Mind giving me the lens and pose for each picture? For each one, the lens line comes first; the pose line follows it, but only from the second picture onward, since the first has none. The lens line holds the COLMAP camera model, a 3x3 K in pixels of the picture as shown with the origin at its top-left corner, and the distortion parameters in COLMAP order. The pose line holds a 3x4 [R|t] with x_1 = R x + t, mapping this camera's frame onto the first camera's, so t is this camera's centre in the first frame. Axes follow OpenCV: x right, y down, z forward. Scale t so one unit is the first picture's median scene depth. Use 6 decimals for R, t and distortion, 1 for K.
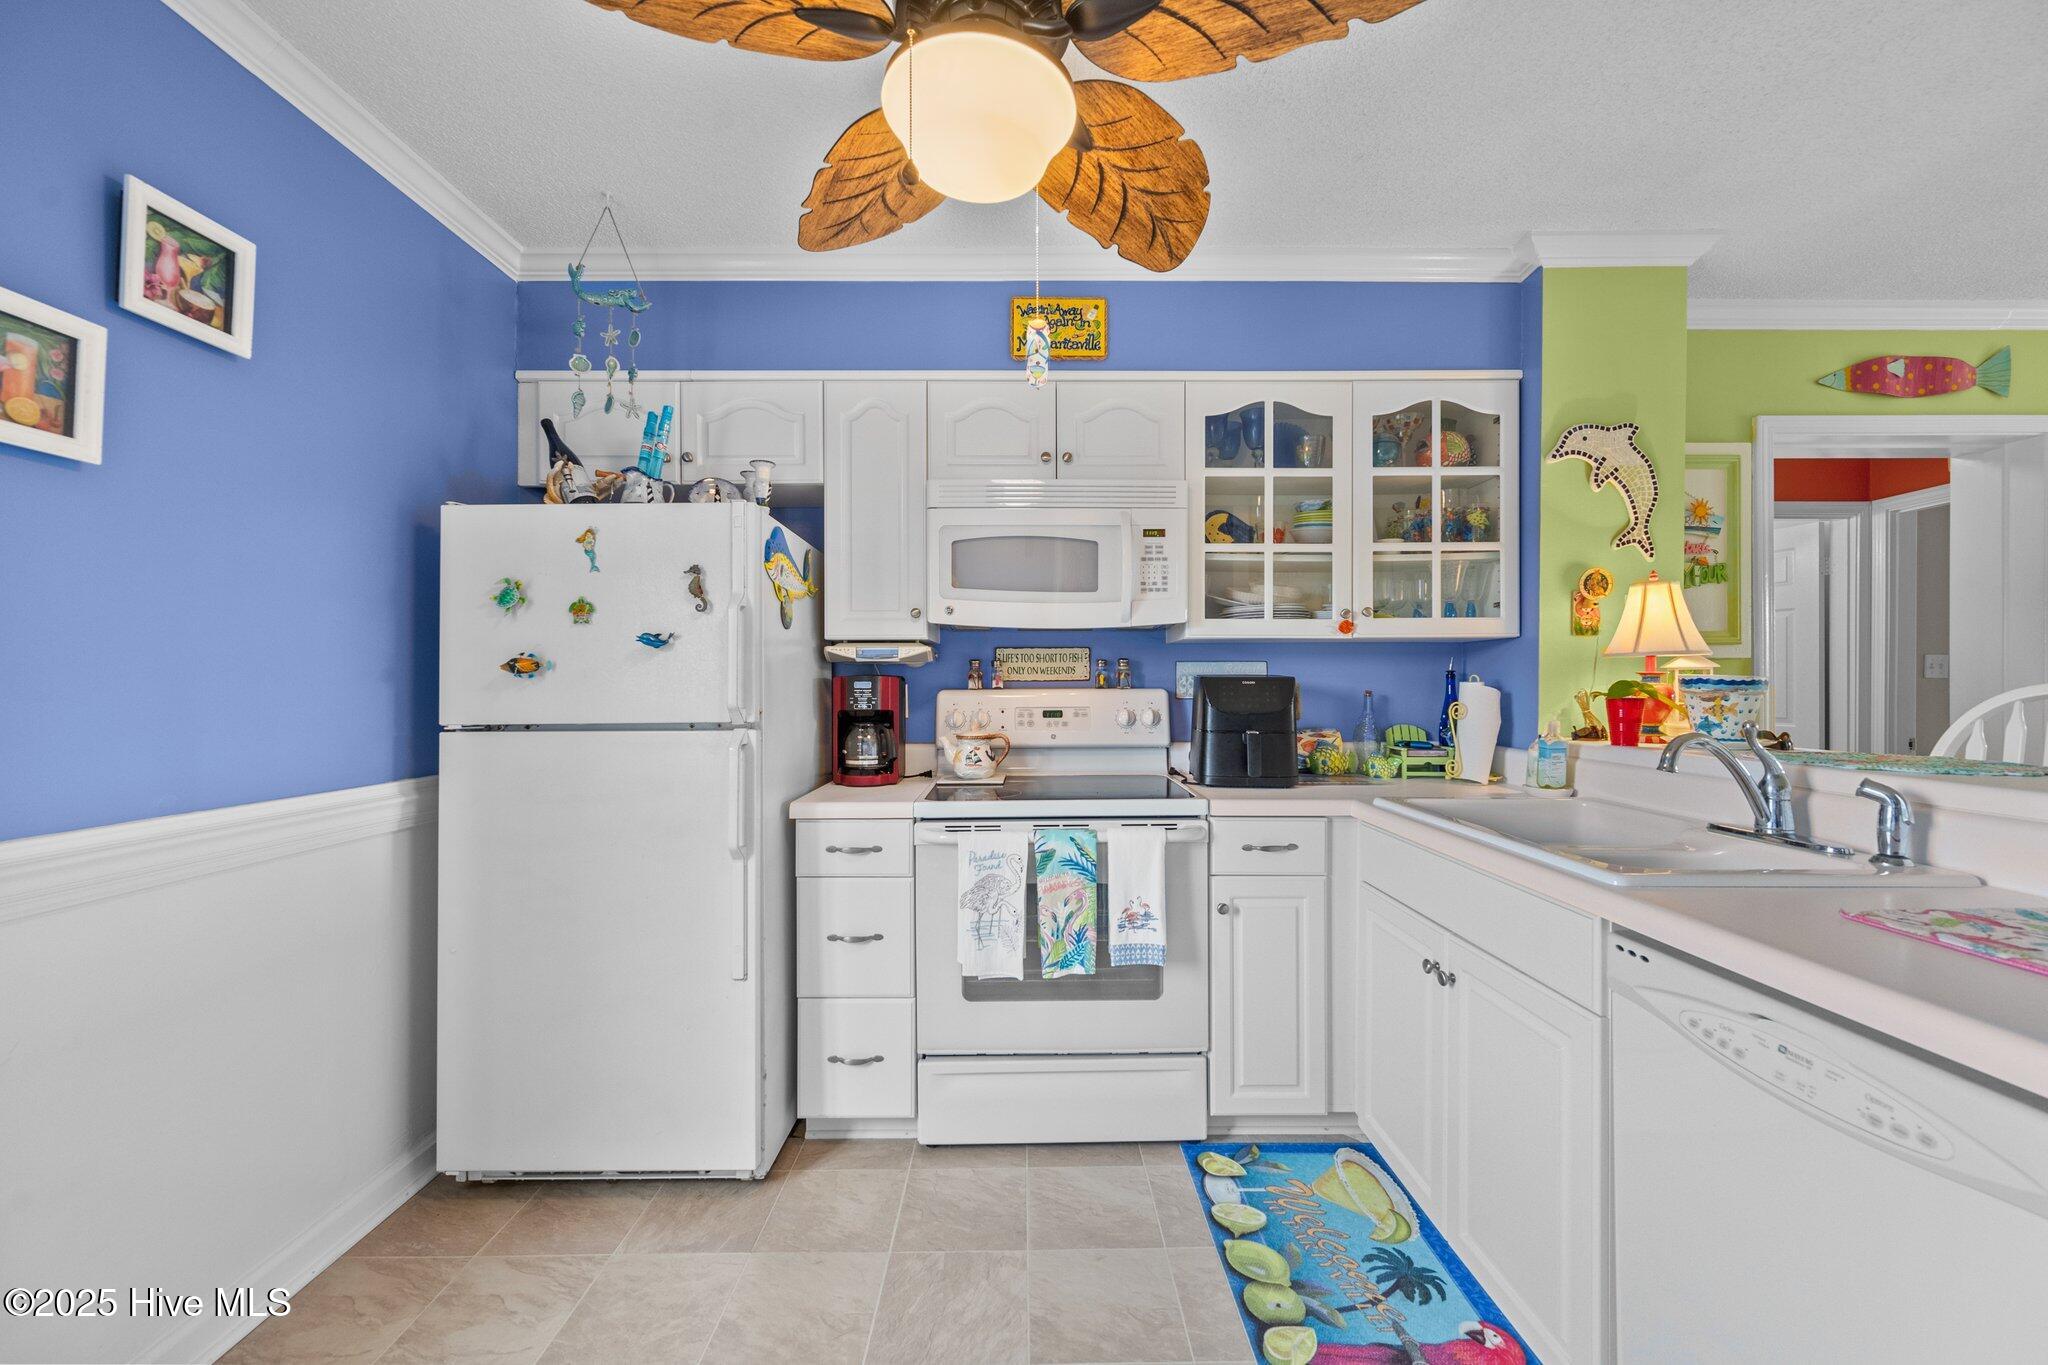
lens RADIAL K [[809.9, 0, 1029.3], [0, 809.9, 685.6], [0, 0, 1]] dist [-0.000459, -0.000126]
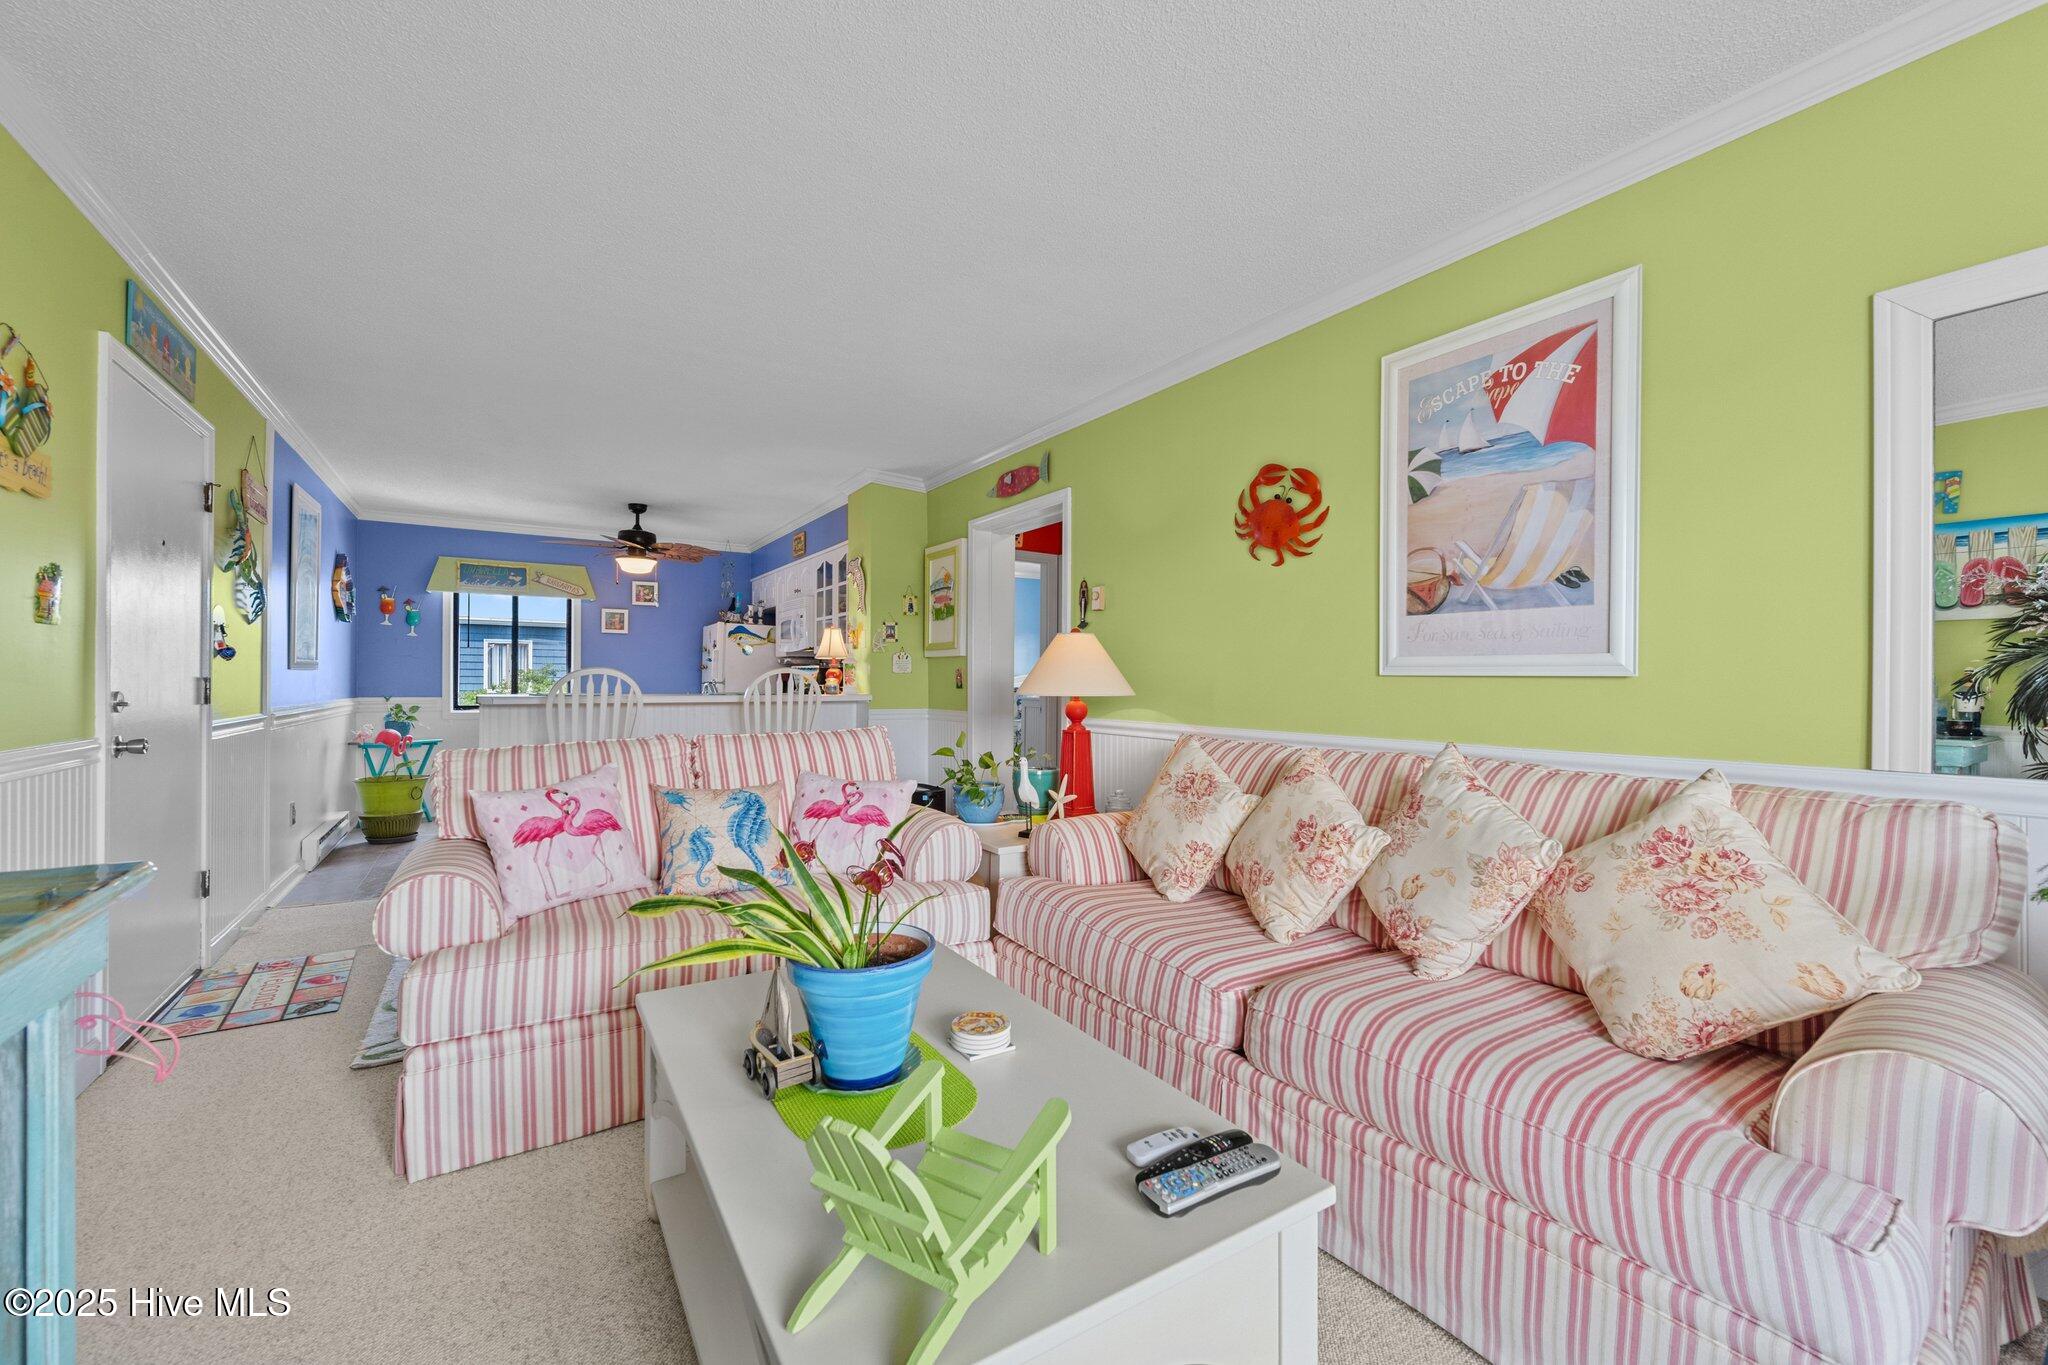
lens RADIAL K [[824.7, 0, 1023.7], [0, 824.7, 679.0], [0, 0, 1]] dist [0.000364, 0.000126]
pose [[0.531032, 0.002111, -0.847349, 3.150846], [-0.005793, 0.999983, -0.001139, 0.026568], [0.847332, 0.005513, 0.531035, 0.157054]]
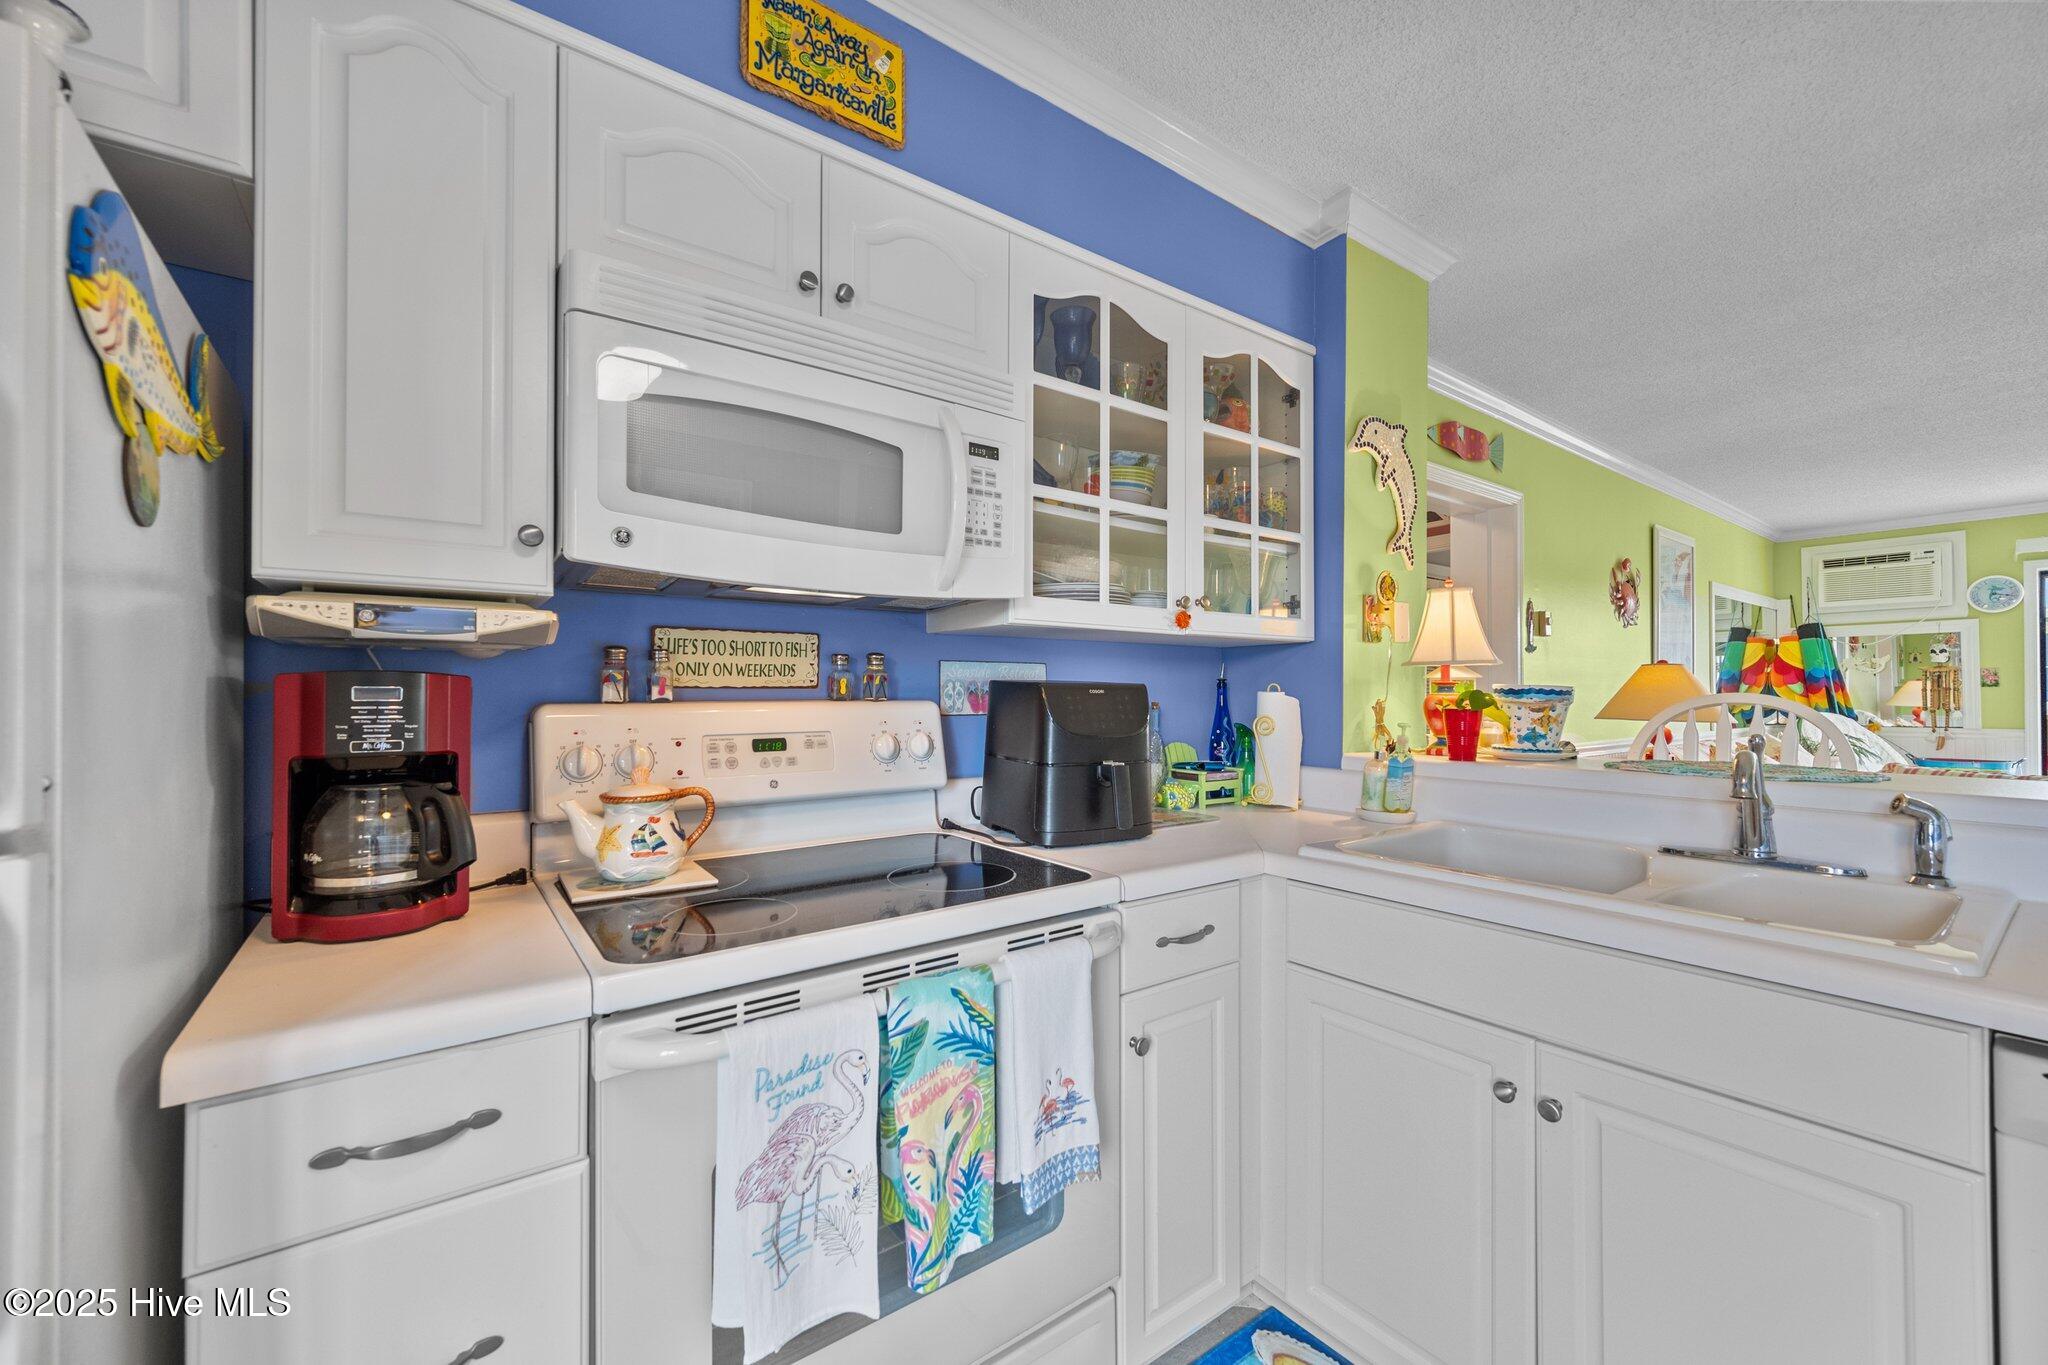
lens RADIAL K [[810.7, 0, 1030.7], [0, 810.7, 689.0], [0, 0, 1]] dist [-0.000110, 0.000396]
pose [[0.805375, 0.005295, 0.592742, -0.199046], [0.000616, 0.999952, -0.009769, 0.000984], [-0.592766, 0.008233, 0.805333, 0.508744]]
